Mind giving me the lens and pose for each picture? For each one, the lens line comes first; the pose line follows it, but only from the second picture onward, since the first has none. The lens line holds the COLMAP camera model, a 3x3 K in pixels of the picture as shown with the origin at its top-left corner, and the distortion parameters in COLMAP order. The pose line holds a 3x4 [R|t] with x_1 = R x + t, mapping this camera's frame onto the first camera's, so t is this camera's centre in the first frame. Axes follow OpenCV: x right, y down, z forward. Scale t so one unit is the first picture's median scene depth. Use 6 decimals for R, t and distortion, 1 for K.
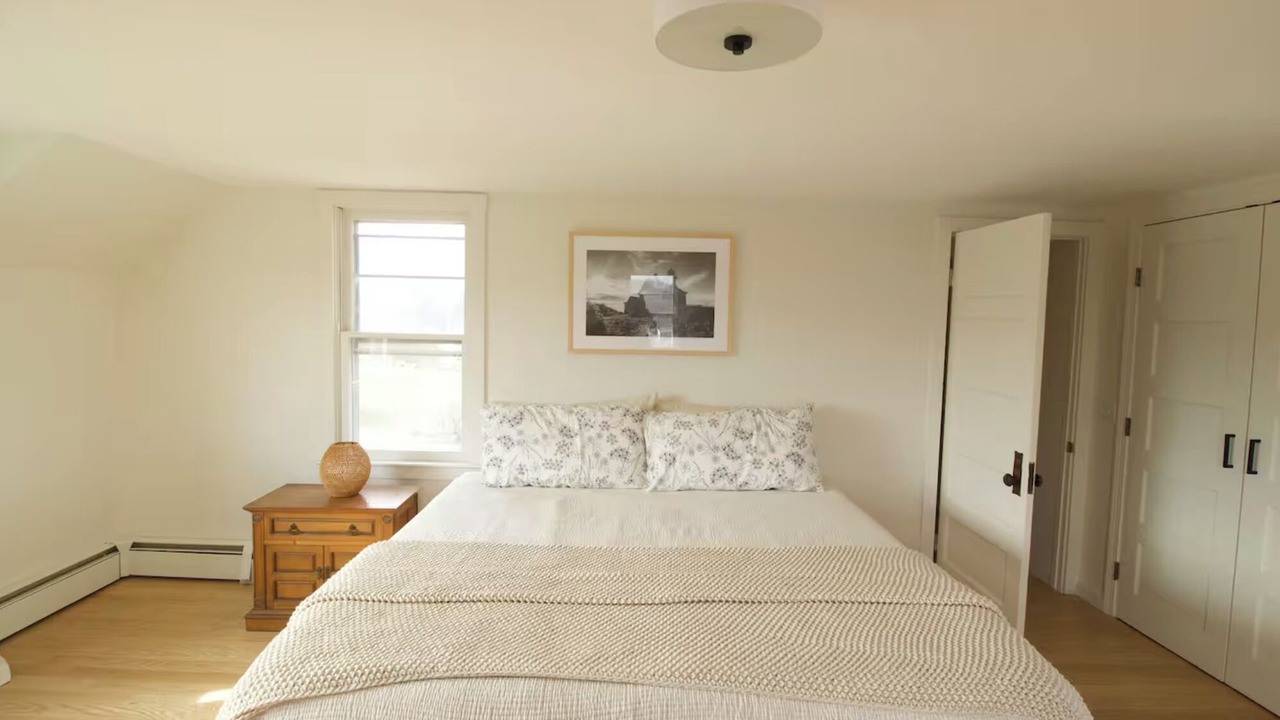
lens RADIAL K [[637.5, 0, 640.0], [0, 637.5, 360.0], [0, 0, 1]] dist [0.016650, 0.000096]
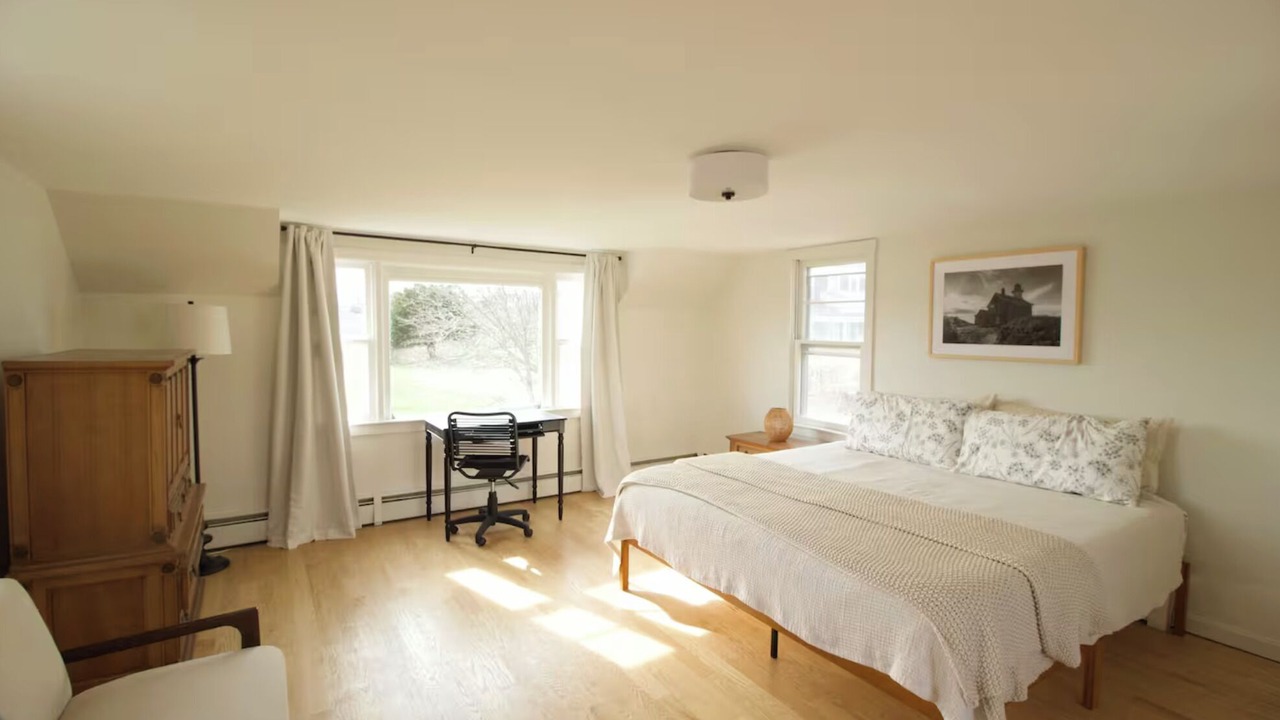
lens RADIAL K [[590.9, 0, 640.0], [0, 590.9, 360.0], [0, 0, 1]] dist [-0.000914, -0.000110]
pose [[0.539913, 0.032329, -0.841099, 0.606487], [-0.053162, 0.998577, 0.004257, 0.021353], [0.840040, 0.042416, 0.540864, -0.102520]]
